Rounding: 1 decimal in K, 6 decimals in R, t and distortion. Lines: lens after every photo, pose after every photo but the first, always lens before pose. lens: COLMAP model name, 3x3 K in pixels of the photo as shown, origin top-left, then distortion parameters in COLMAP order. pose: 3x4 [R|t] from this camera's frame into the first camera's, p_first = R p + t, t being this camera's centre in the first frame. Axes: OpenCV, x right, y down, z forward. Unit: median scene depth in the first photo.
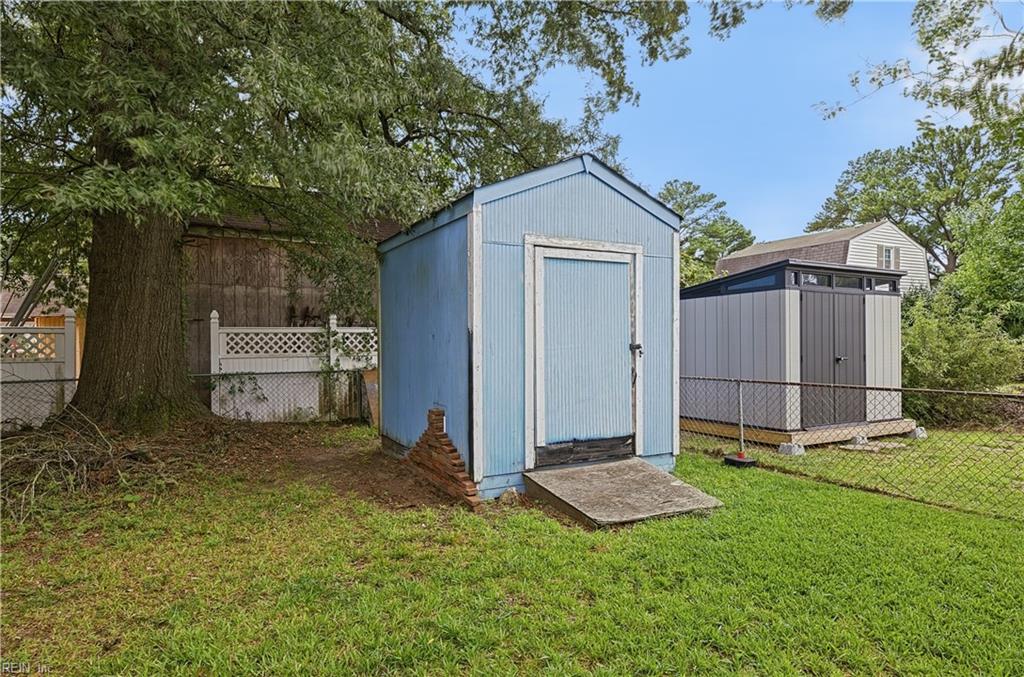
lens RADIAL K [[585.7, 0, 512.6], [0, 585.7, 339.8], [0, 0, 1]] dist [0.002423, 0.000302]
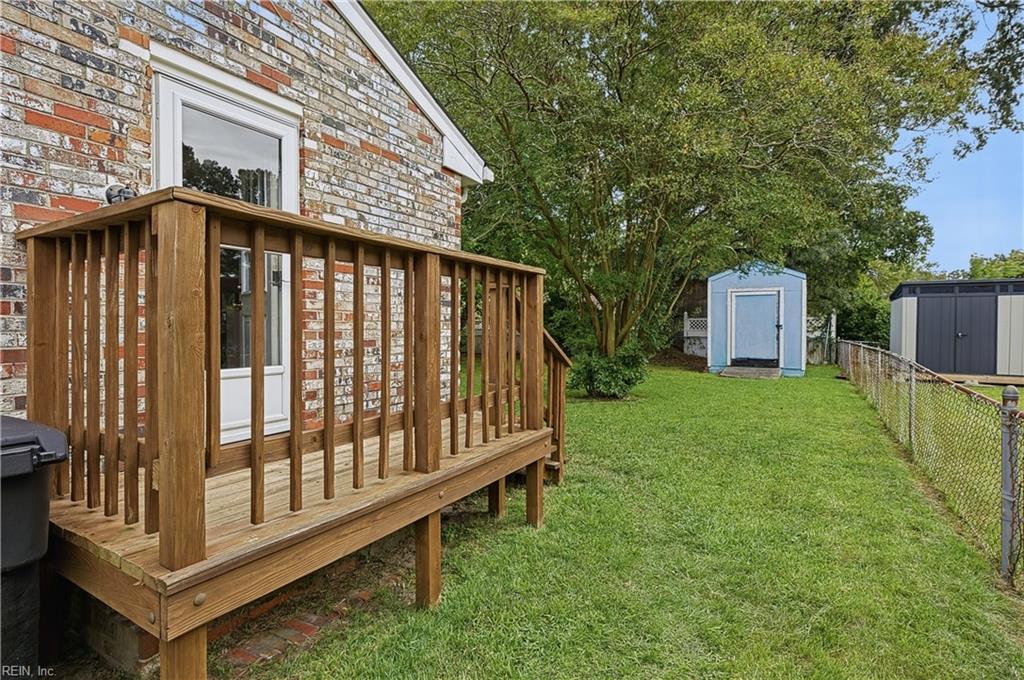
lens RADIAL K [[500.1, 0, 511.9], [0, 500.1, 331.5], [0, 0, 1]] dist [0.002511, -0.000141]
pose [[0.502283, 0.016102, -0.864553, 1.549154], [-0.003056, 0.999853, 0.016846, 0.002502], [0.864698, -0.005819, 0.502259, -1.164475]]
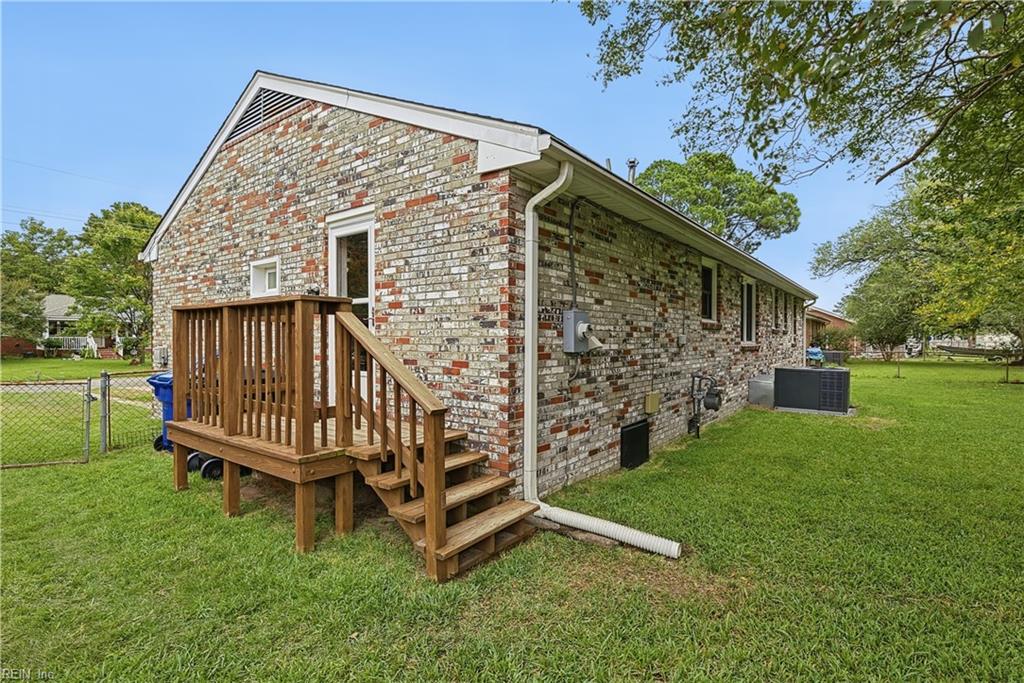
lens RADIAL K [[500.1, 0, 511.3], [0, 500.1, 340.6], [0, 0, 1]] dist [0.002511, -0.000141]
pose [[-0.920404, 0.008024, -0.390885, 1.057662], [0.006302, 0.999964, 0.005688, -0.008910], [0.390917, 0.002772, -0.920422, -0.194434]]
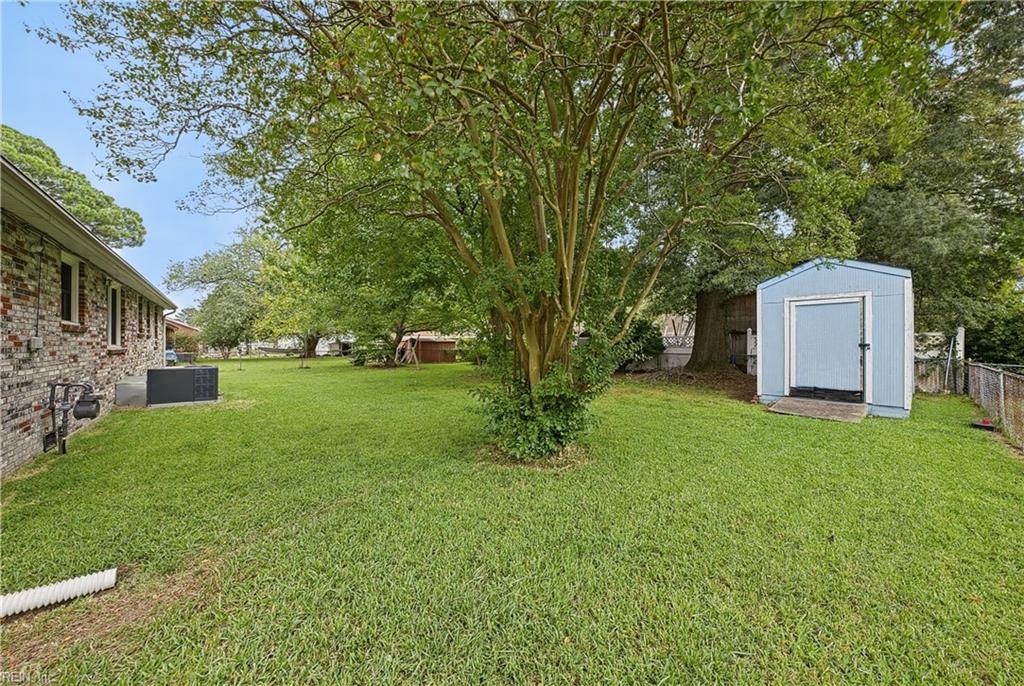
lens RADIAL K [[352.6, 0, 515.1], [0, 352.6, 341.5], [0, 0, 1]] dist [-0.014239, 0.001559]
pose [[0.196500, 0.003934, -0.980496, 1.091743], [0.001509, 0.999990, 0.004314, -0.006476], [0.980503, -0.002328, 0.196492, -0.329316]]
